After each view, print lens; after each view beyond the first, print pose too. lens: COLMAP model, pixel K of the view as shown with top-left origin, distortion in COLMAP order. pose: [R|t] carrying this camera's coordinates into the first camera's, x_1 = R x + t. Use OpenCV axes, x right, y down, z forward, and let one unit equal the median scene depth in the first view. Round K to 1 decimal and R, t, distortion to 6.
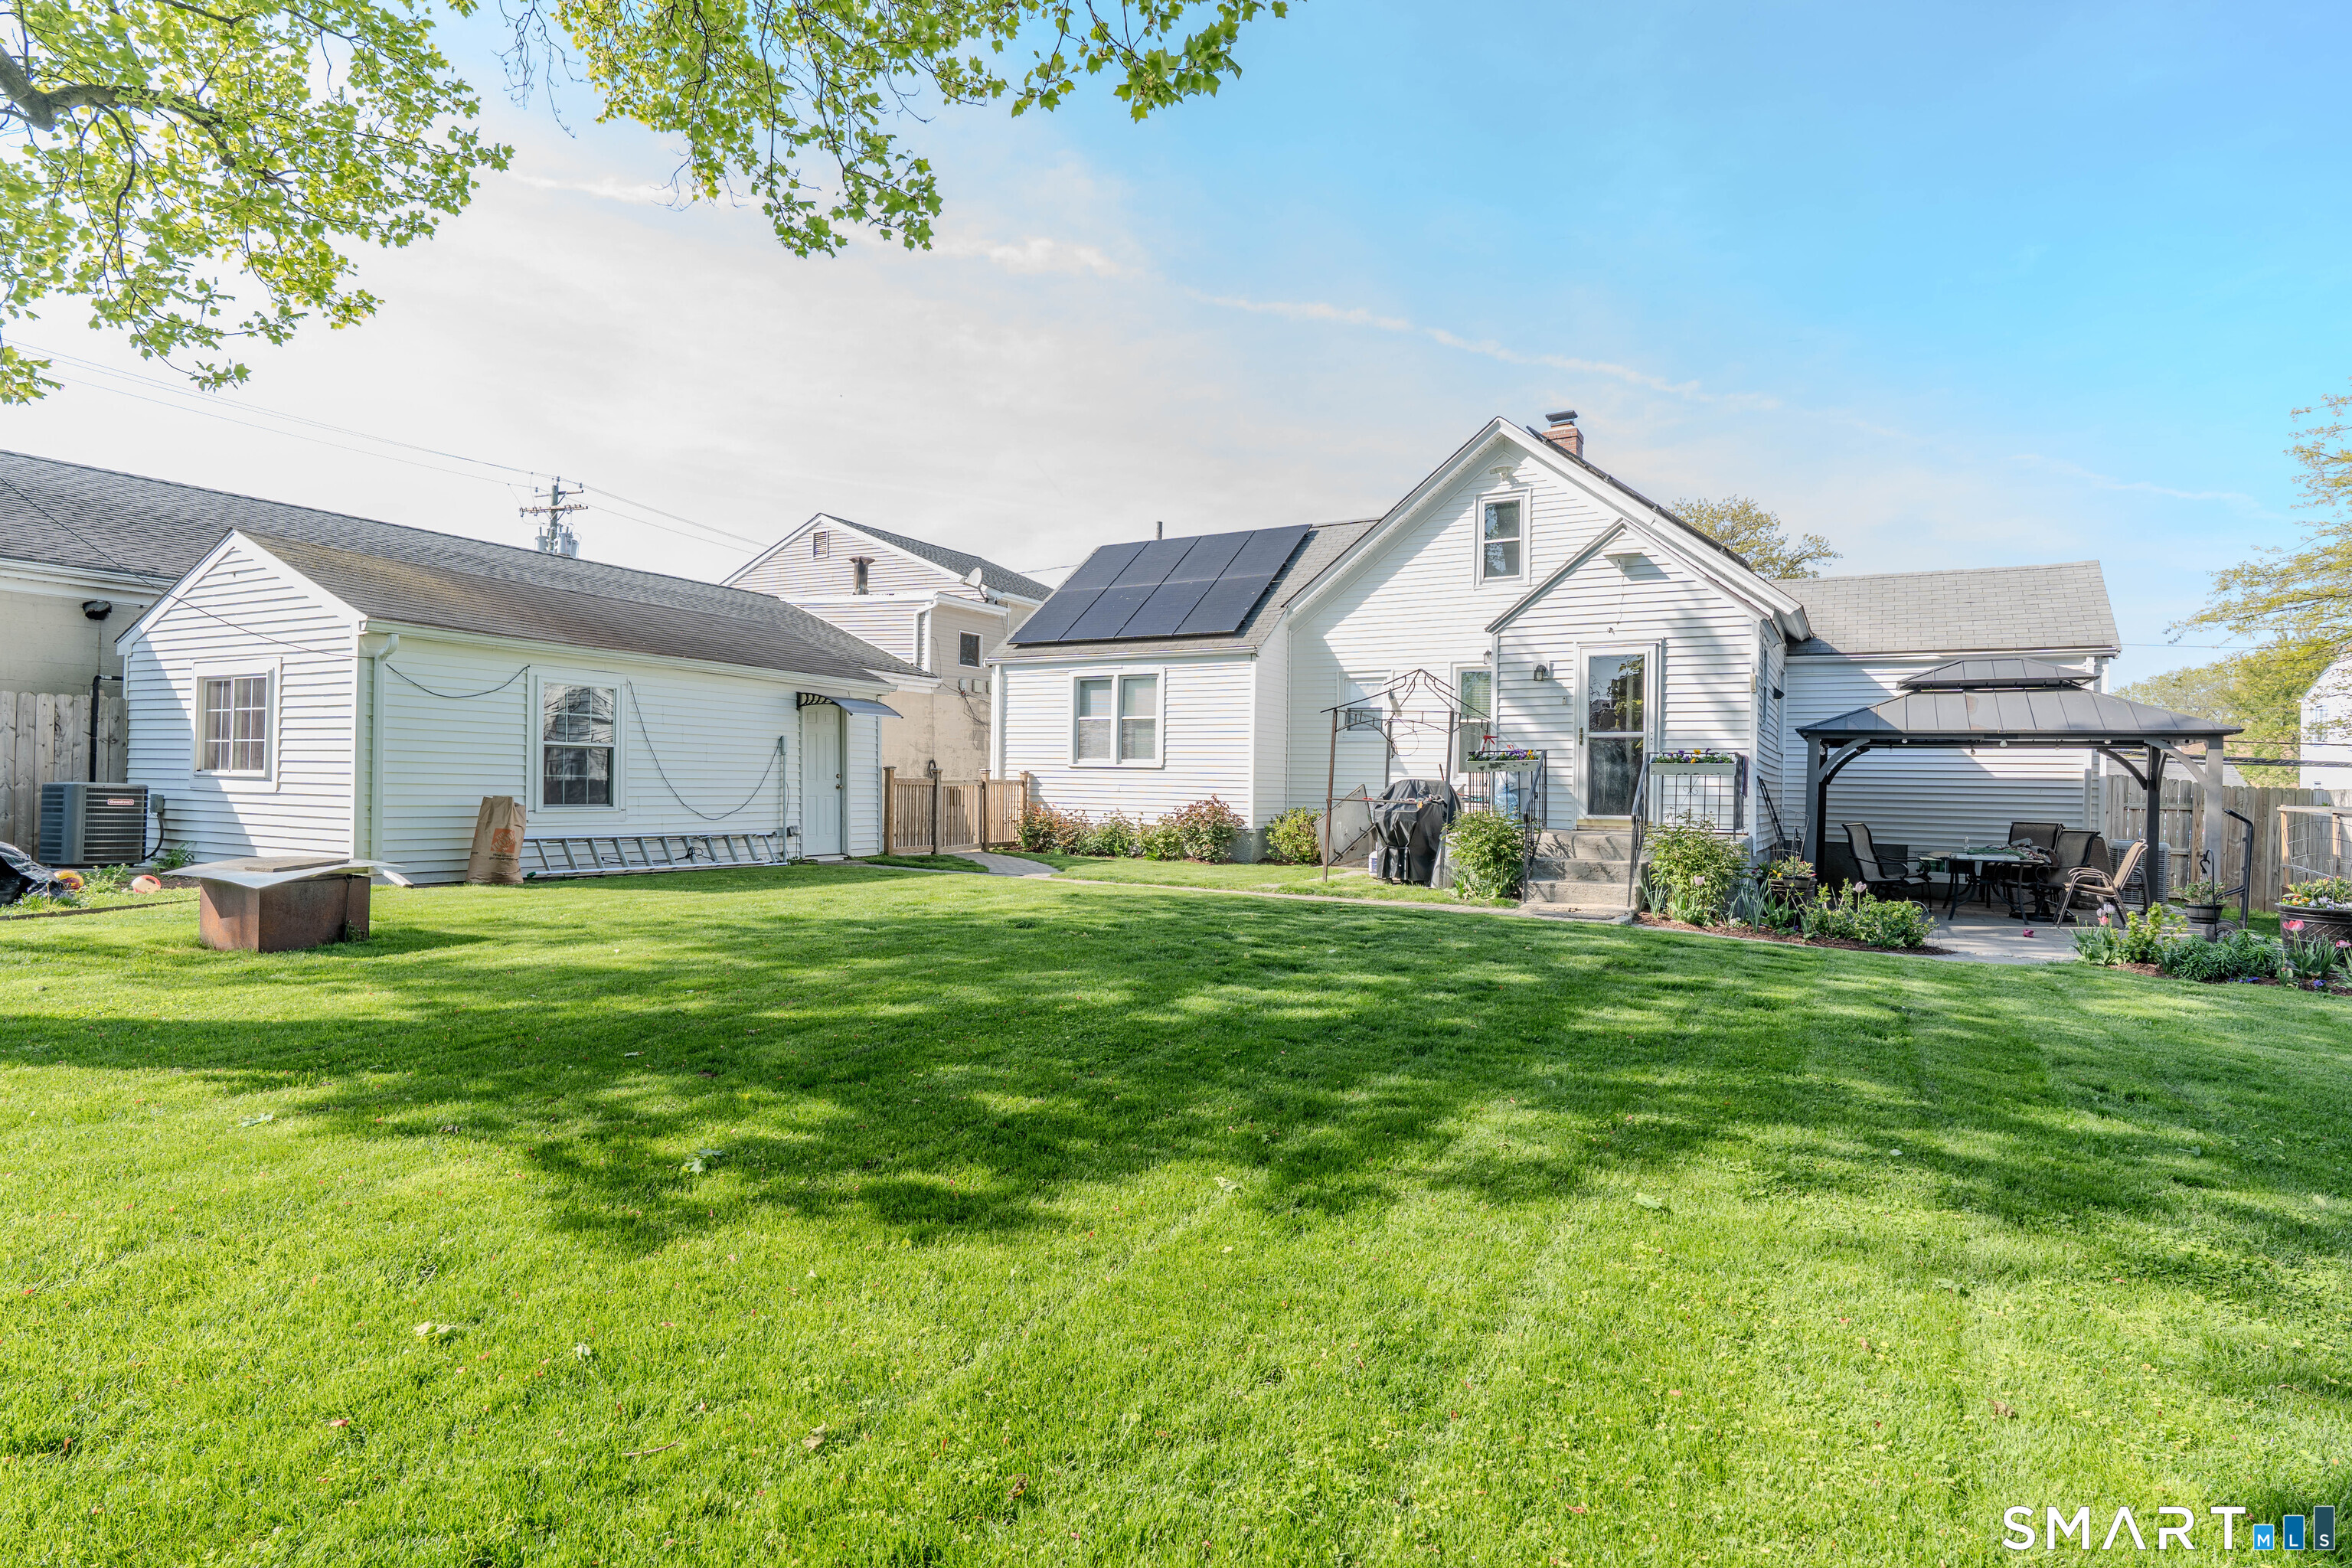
lens RADIAL K [[1220.6, 0, 1180.9], [0, 1220.6, 786.0], [0, 0, 1]] dist [-0.001682, 0.001016]
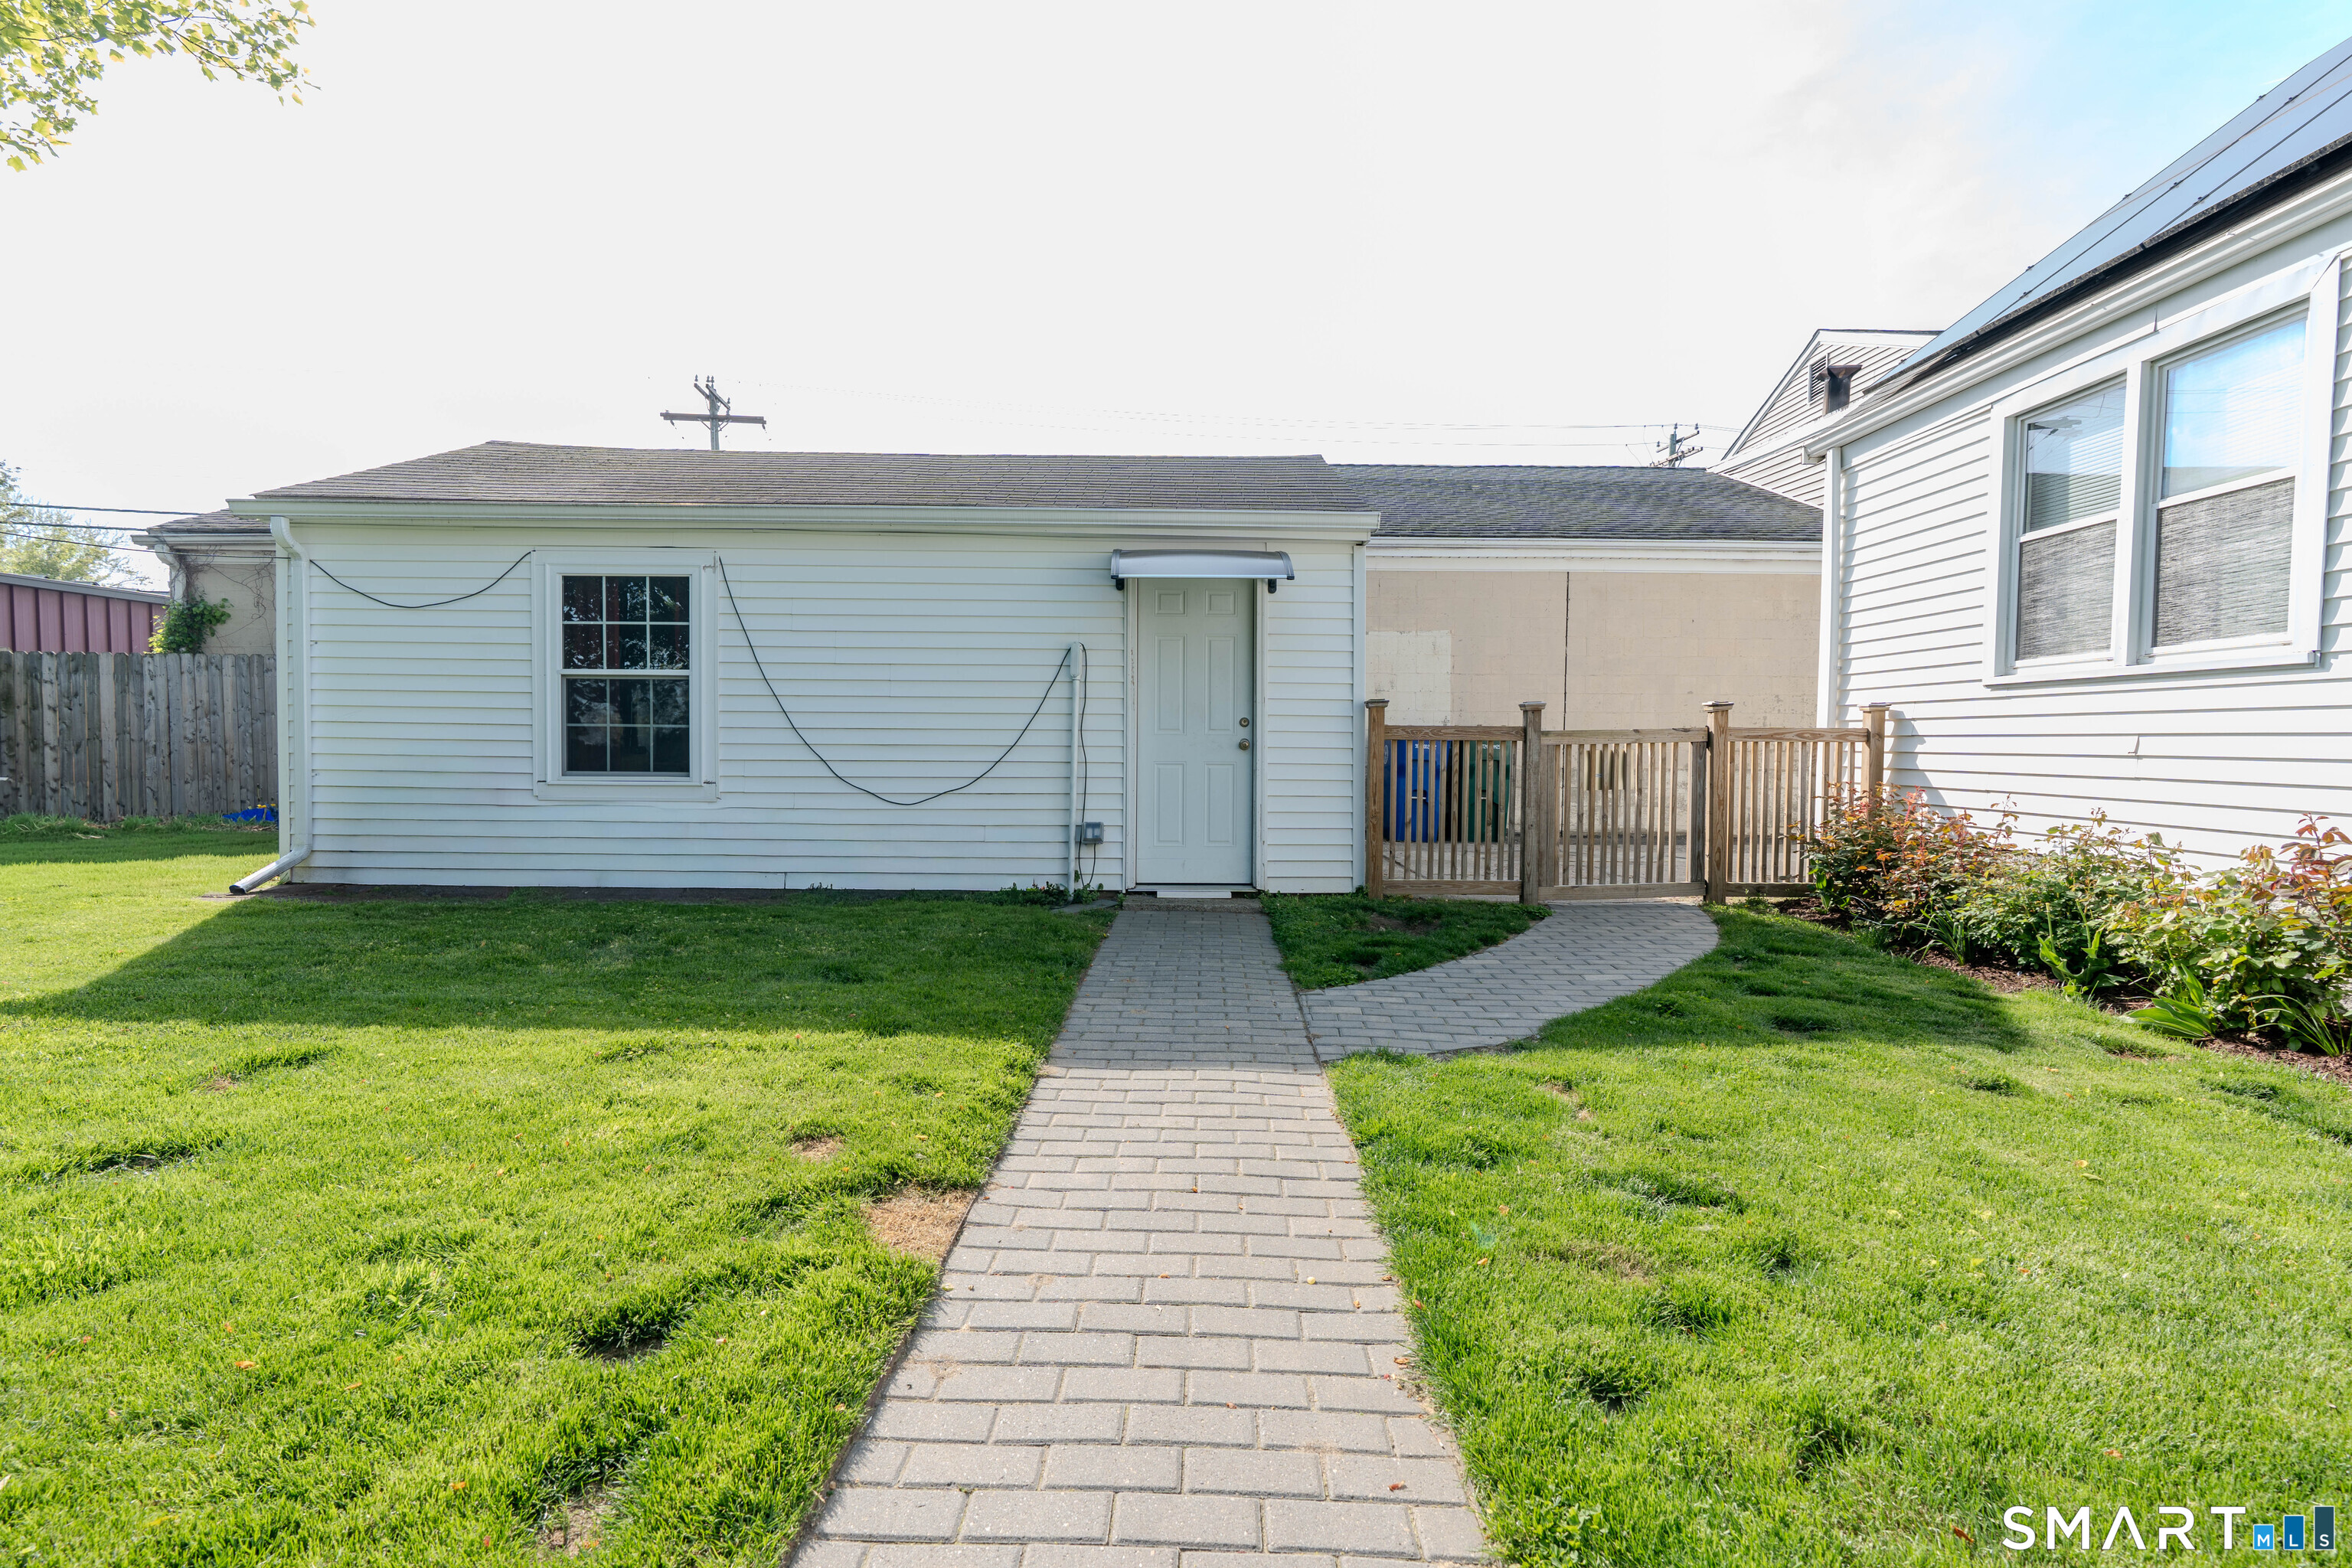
lens RADIAL K [[1060.1, 0, 1179.6], [0, 1060.1, 785.2], [0, 0, 1]] dist [-0.005655, 0.001586]
pose [[0.473026, 0.023480, -0.880735, 0.107255], [-0.002090, 0.999672, 0.025528, 0.009060], [0.881046, -0.010235, 0.472920, 1.100160]]
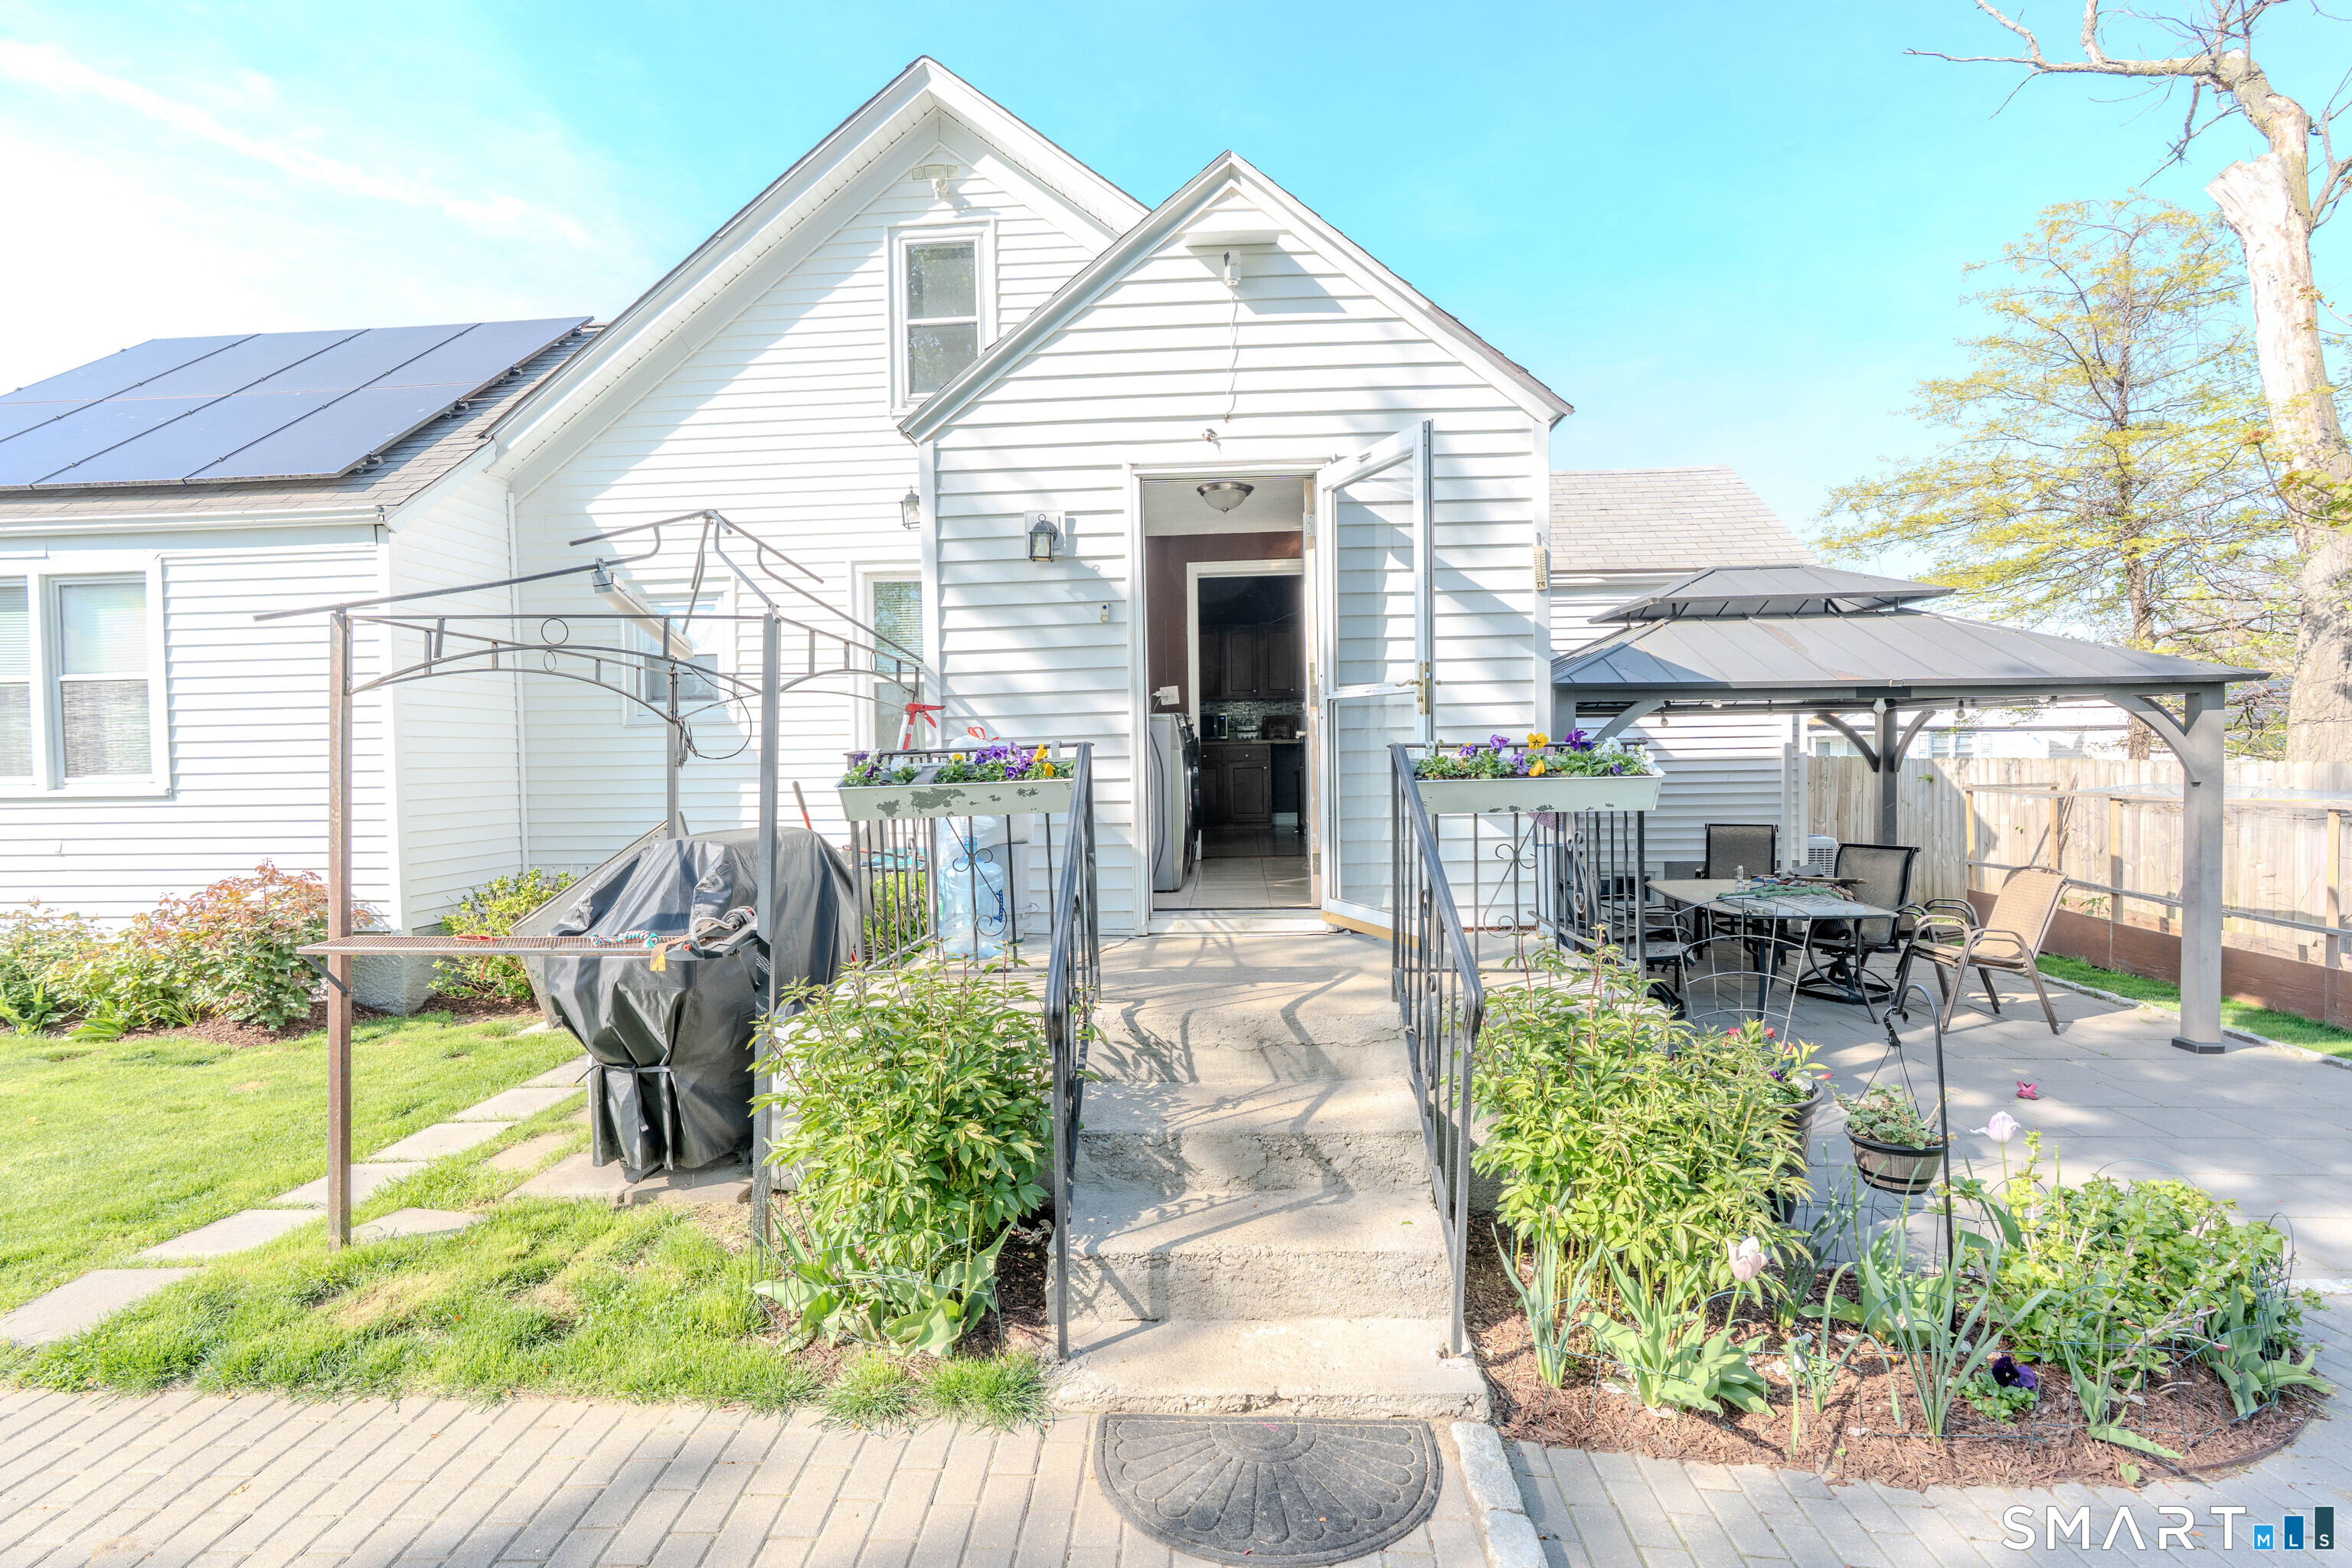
lens RADIAL K [[1060.1, 0, 1179.6], [0, 1060.1, 785.2], [0, 0, 1]] dist [-0.005655, 0.001586]
pose [[0.897648, -0.045773, 0.438330, 0.222244], [0.034011, 0.998820, 0.034654, -0.030629], [-0.439400, -0.016199, 0.898146, 0.828002]]
